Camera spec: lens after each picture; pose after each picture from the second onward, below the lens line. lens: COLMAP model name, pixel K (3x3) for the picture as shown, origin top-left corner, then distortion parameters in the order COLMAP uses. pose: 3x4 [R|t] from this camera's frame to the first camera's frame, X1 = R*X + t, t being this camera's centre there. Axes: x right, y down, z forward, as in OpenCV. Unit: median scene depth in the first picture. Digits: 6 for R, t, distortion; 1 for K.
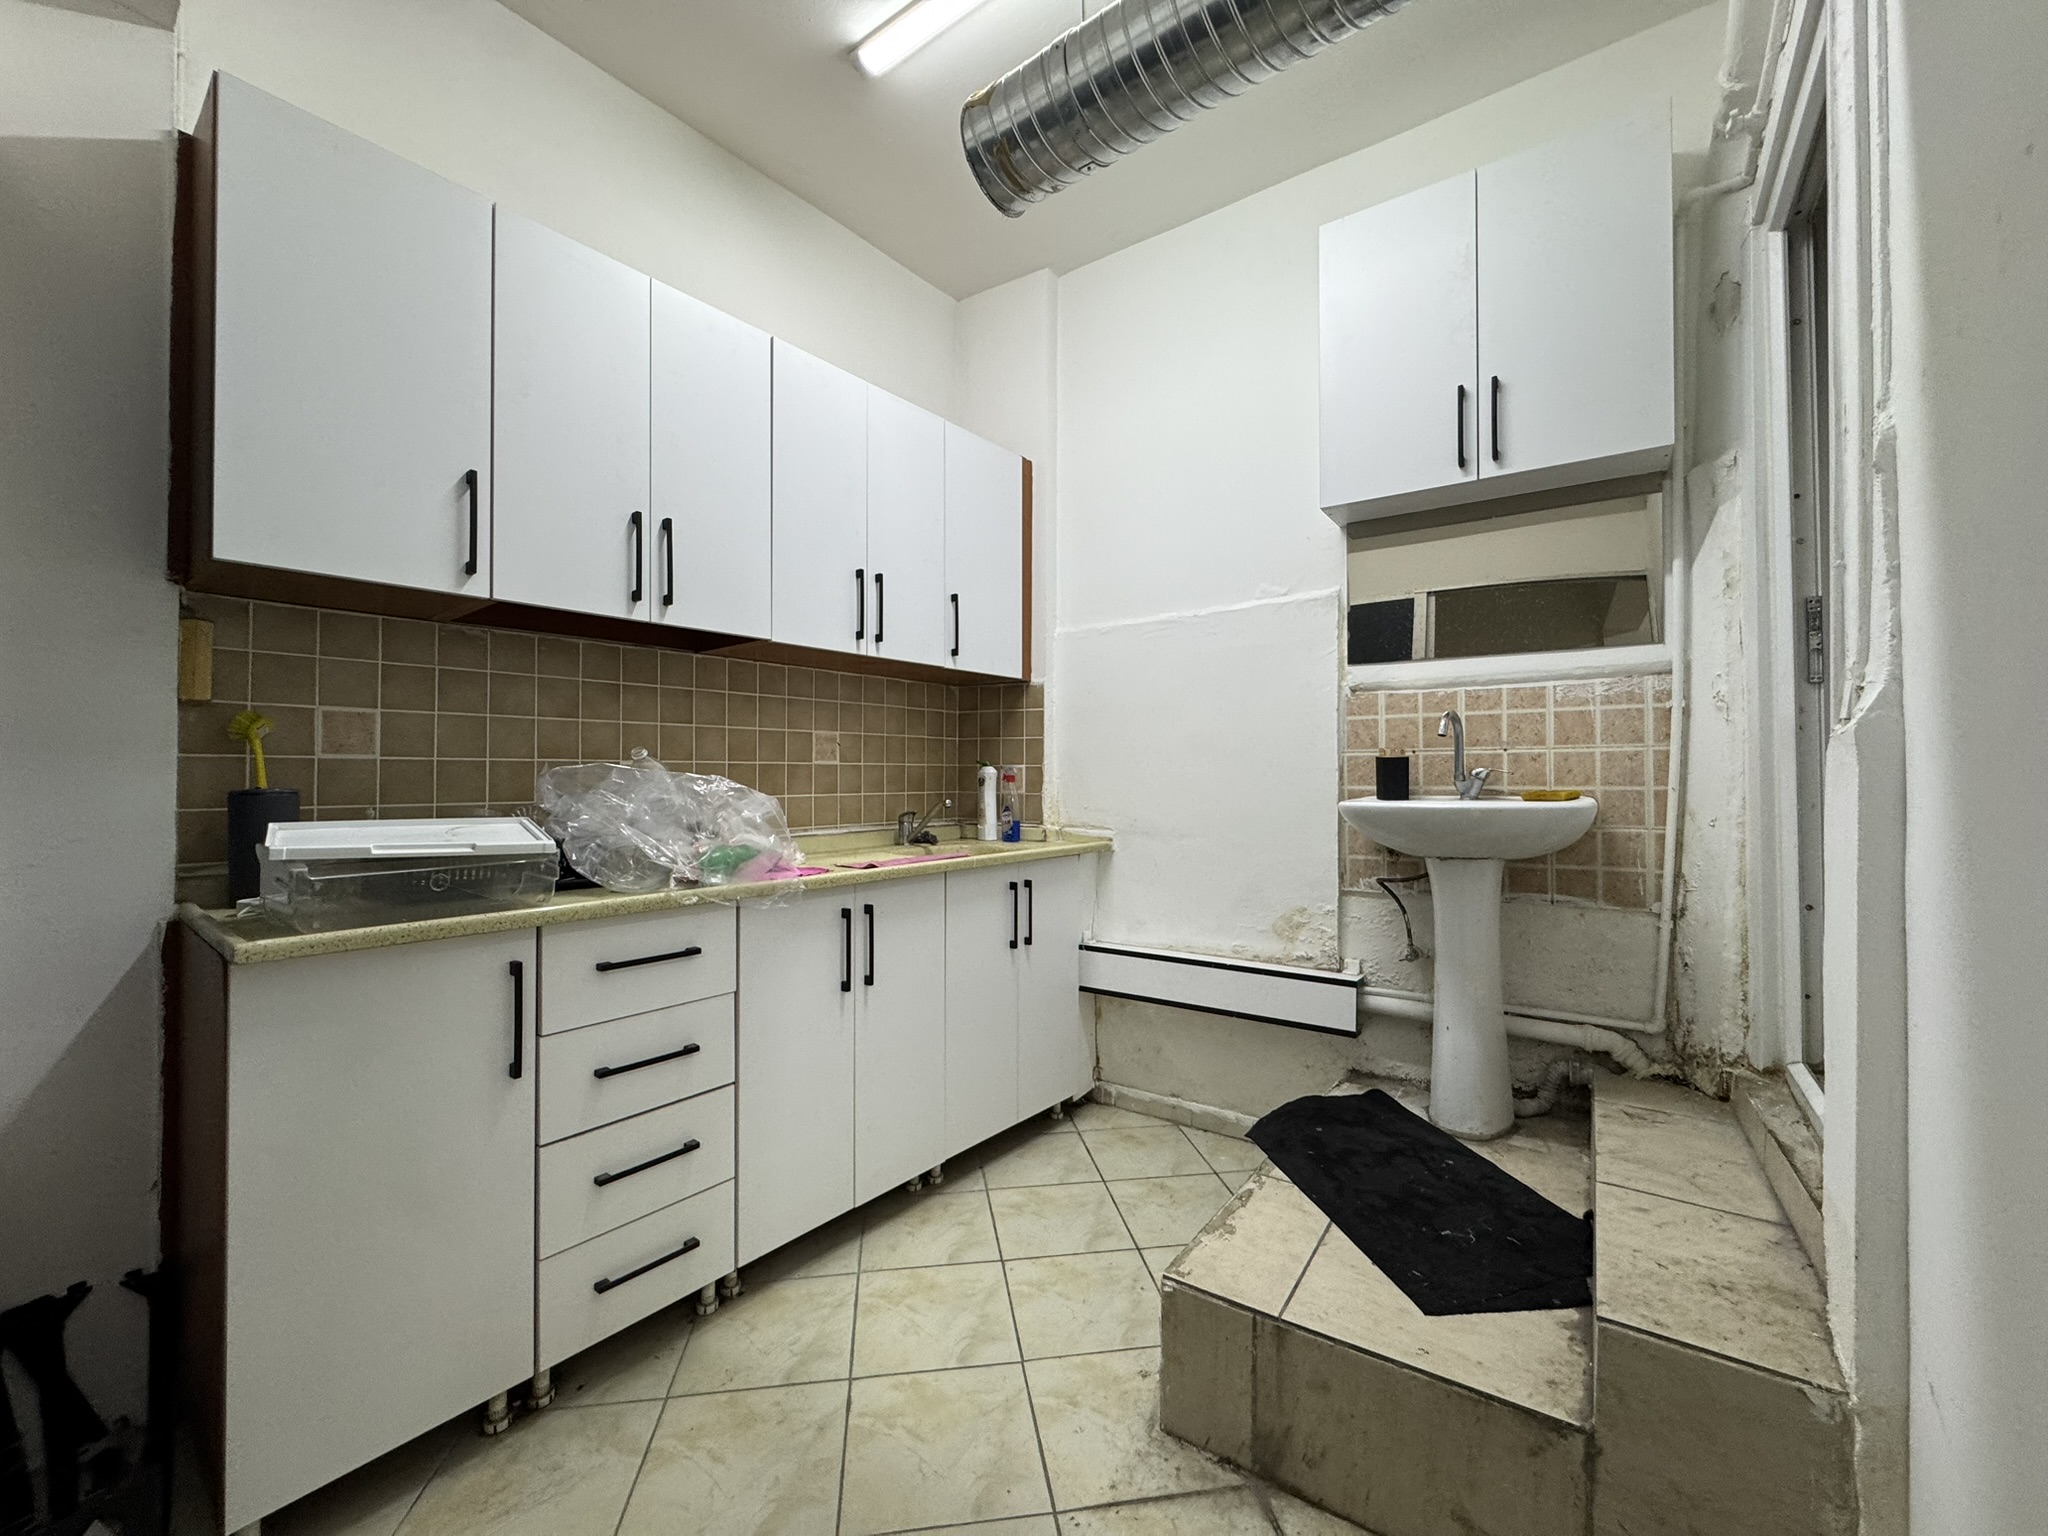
lens RADIAL K [[830.6, 0, 1024.0], [0, 830.6, 768.0], [0, 0, 1]] dist [0.000269, -0.000040]
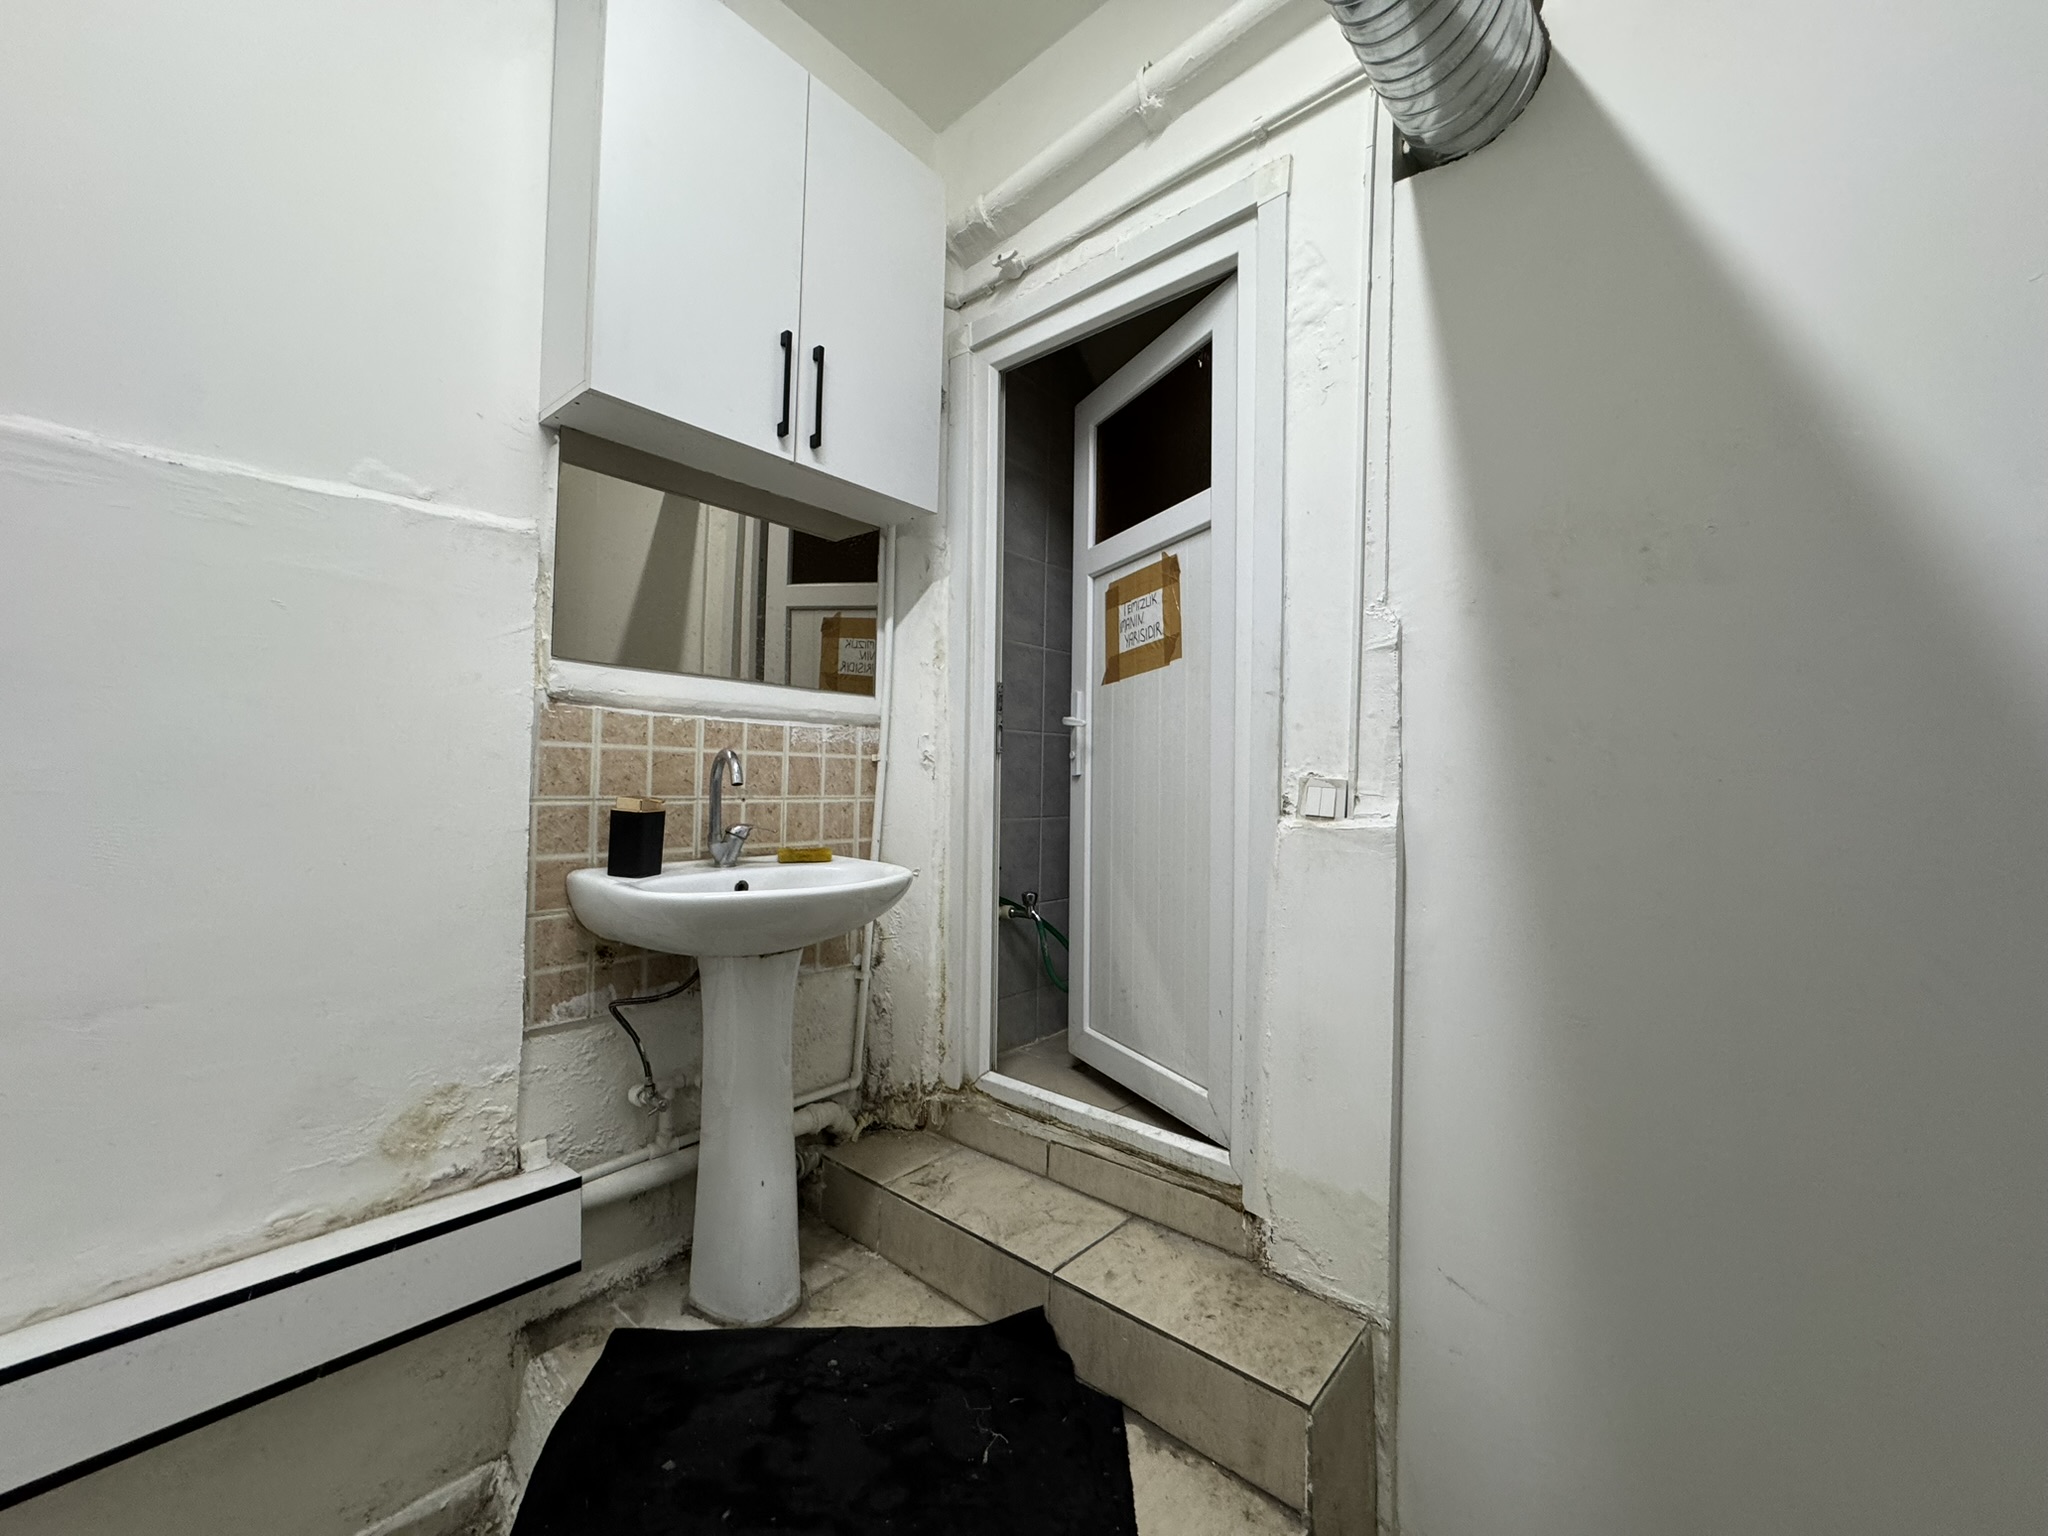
lens RADIAL K [[817.3, 0, 1024.0], [0, 817.3, 768.0], [0, 0, 1]] dist [-0.001398, -0.000051]
pose [[0.103847, 0.021296, 0.994365, -0.191165], [-0.031090, 0.999352, -0.018155, -0.049067], [-0.994107, -0.029030, 0.104442, 0.682913]]
